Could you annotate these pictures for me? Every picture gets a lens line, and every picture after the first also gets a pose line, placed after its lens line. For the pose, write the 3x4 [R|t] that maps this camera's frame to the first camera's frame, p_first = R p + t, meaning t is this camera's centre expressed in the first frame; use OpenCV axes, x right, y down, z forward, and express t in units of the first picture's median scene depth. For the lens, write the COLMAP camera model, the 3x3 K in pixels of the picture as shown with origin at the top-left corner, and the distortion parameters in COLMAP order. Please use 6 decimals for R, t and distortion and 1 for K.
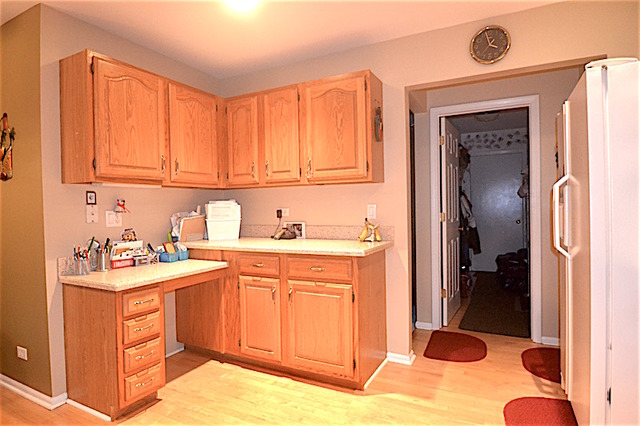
lens RADIAL K [[360.8, 0, 320.0], [0, 360.8, 213.0], [0, 0, 1]] dist [-0.021941, -0.000256]
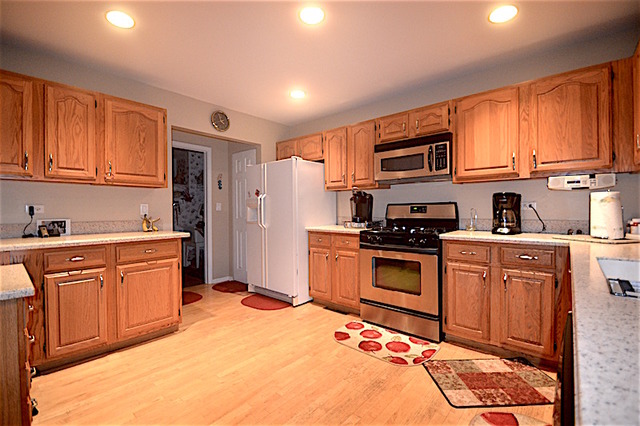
lens RADIAL K [[283.8, 0, 320.0], [0, 283.8, 213.0], [0, 0, 1]] dist [0.001250, -0.012316]
pose [[0.228341, 0.004813, 0.973569, -0.759039], [0.015879, 0.999836, -0.008667, 0.030425], [-0.973452, 0.017438, 0.228227, 0.141183]]
